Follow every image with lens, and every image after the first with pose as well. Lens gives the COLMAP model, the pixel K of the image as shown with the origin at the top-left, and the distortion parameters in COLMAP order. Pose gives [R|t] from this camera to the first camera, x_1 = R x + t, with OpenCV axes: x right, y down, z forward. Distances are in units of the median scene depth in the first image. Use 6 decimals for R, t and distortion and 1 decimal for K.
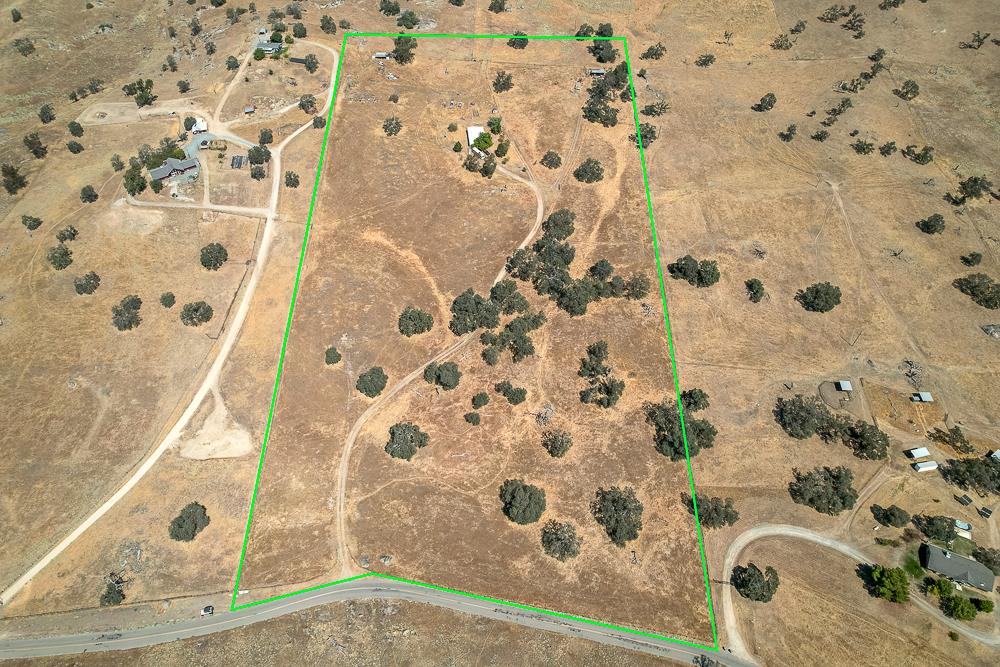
lens RADIAL K [[690.7, 0, 504.3], [0, 690.7, 332.5], [0, 0, 1]] dist [-0.066061, 0.086490]
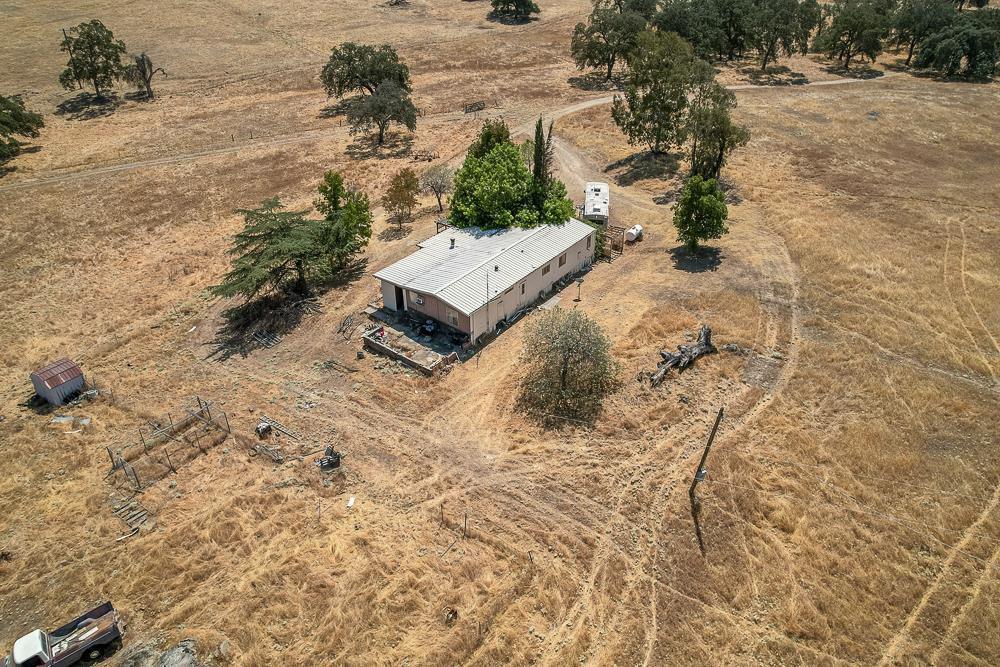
lens RADIAL K [[638.6, 0, 505.2], [0, 638.6, 327.9], [0, 0, 1]] dist [-0.053217, 0.048963]
pose [[-0.703704, -0.384100, 0.597719, -0.161048], [0.562343, 0.213077, 0.798980, -0.502274], [-0.434248, 0.898368, 0.066053, 1.321035]]
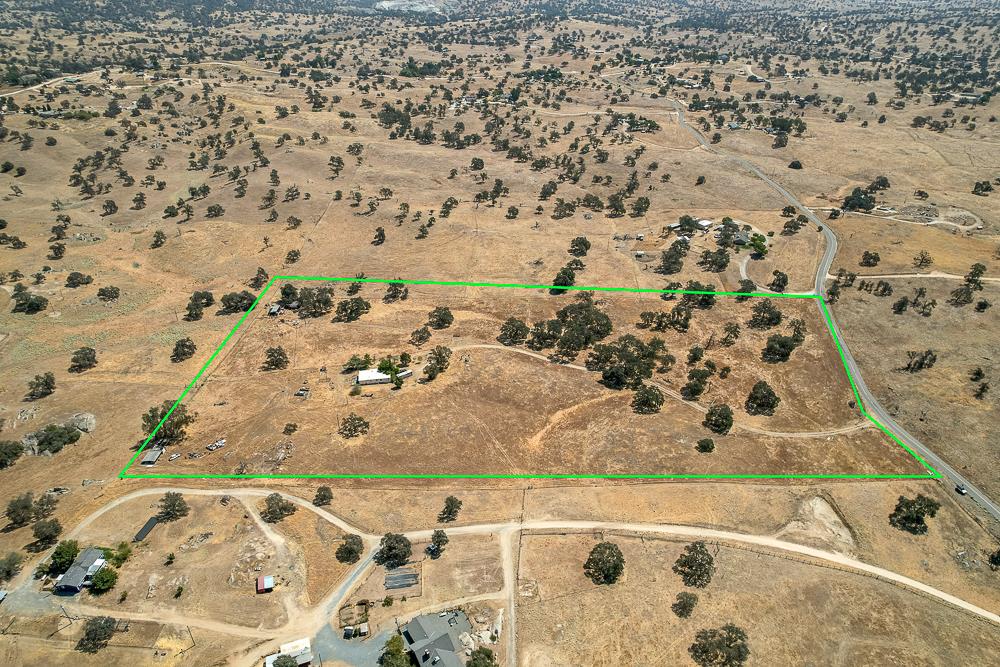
lens RADIAL K [[642.0, 0, 531.1], [0, 642.0, 336.1], [0, 0, 1]] dist [-0.055618, 0.055022]
pose [[-0.068747, -0.505184, 0.860269, -0.981213], [0.762135, 0.529840, 0.372048, -0.616256], [-0.643758, 0.681219, 0.348593, 0.716786]]
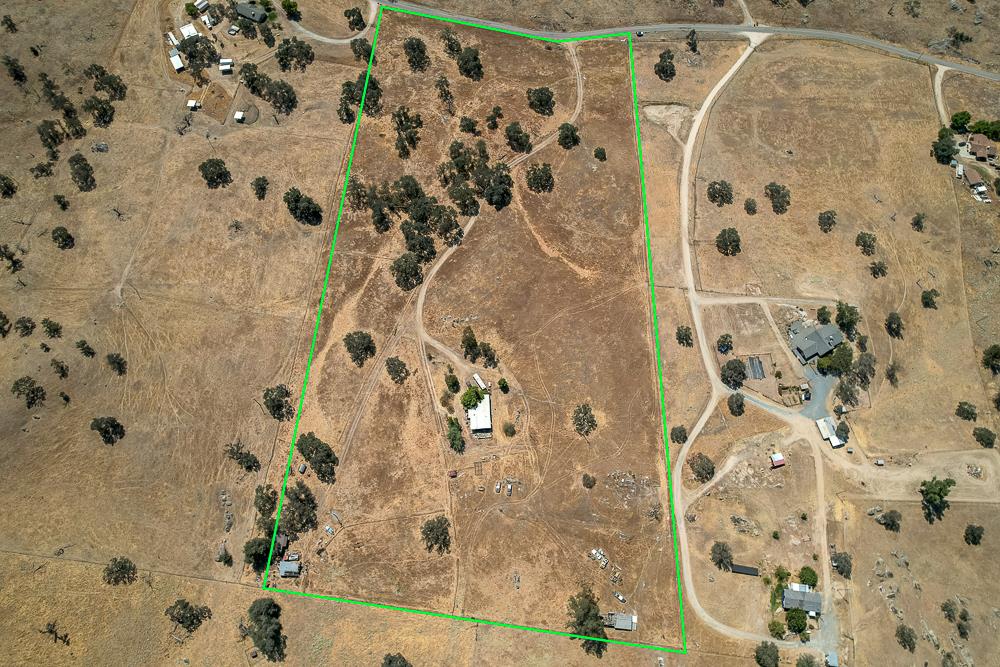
lens RADIAL K [[643.1, 0, 505.0], [0, 643.1, 276.0], [0, 0, 1]] dist [-0.052071, 0.044729]
pose [[-0.998442, -0.045440, 0.032370, -0.115114], [0.047842, -0.398847, 0.915769, -1.205124], [-0.028702, 0.915891, 0.400400, 0.722094]]
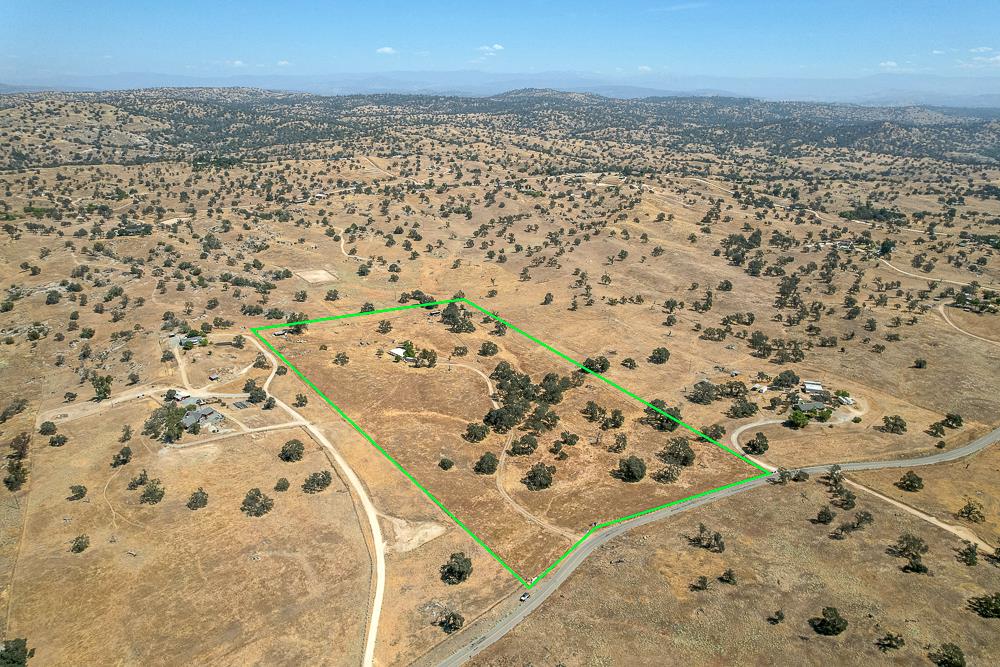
lens RADIAL K [[686.4, 0, 546.1], [0, 686.4, 335.2], [0, 0, 1]] dist [-0.055845, 0.060051]
pose [[0.757124, -0.196252, 0.623095, -0.871187], [0.477906, 0.816680, -0.323481, 0.346789], [-0.445386, 0.542696, 0.712118, -0.152268]]
